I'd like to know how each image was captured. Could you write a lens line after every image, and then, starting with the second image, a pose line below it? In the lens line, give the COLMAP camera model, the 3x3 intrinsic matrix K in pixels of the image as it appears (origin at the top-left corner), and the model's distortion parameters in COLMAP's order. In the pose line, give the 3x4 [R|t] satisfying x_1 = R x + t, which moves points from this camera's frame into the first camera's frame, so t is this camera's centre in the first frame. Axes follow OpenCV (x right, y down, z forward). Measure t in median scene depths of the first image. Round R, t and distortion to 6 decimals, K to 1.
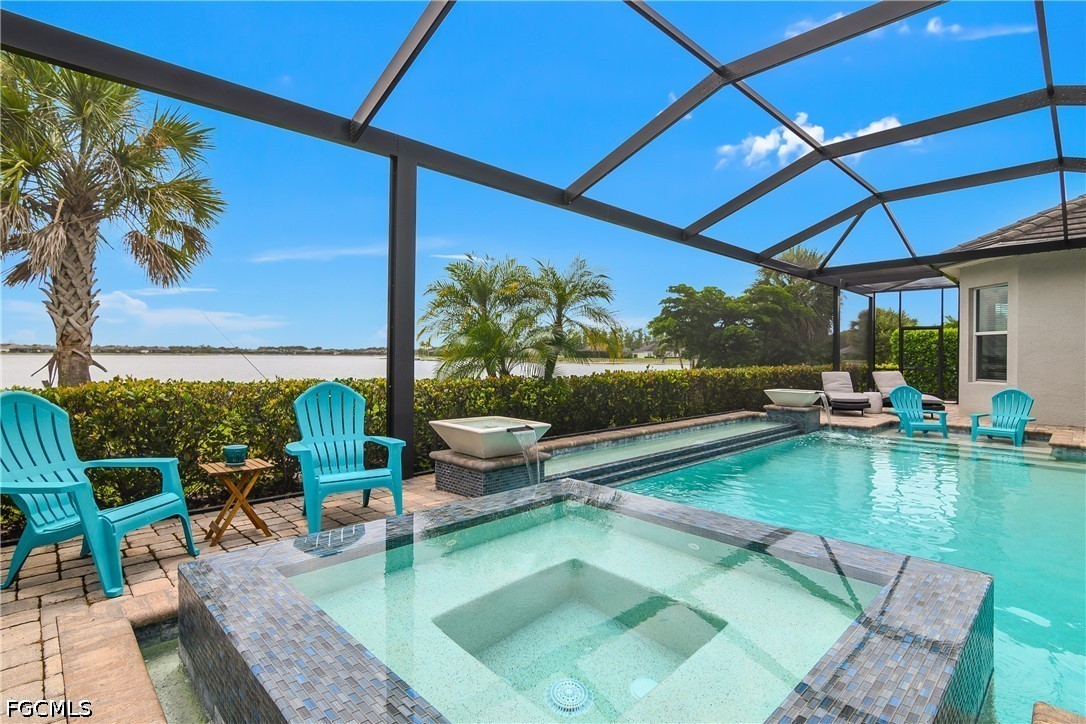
lens RADIAL K [[543.9, 0, 531.0], [0, 543.9, 358.9], [0, 0, 1]] dist [-0.019155, 0.000310]
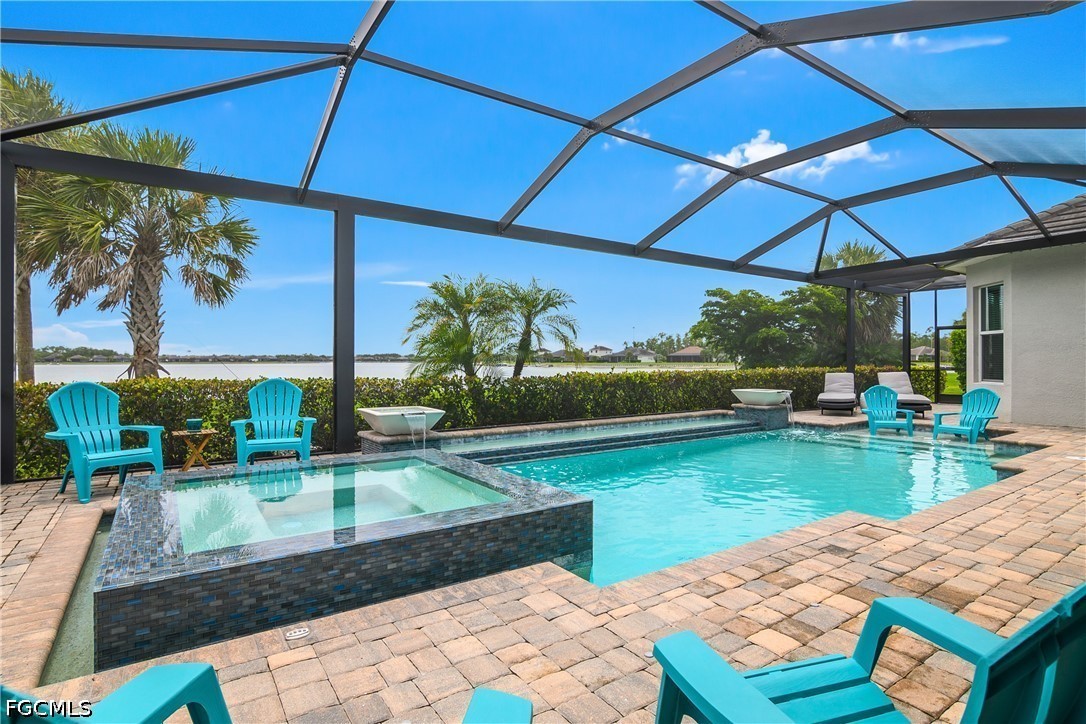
lens RADIAL K [[549.9, 0, 537.4], [0, 549.9, 365.1], [0, 0, 1]] dist [-0.020287, -0.000093]
pose [[0.988900, -0.008173, -0.148360, 0.249007], [0.008356, 0.999965, 0.000610, 0.005916], [0.148350, -0.001842, 0.988933, -0.147907]]
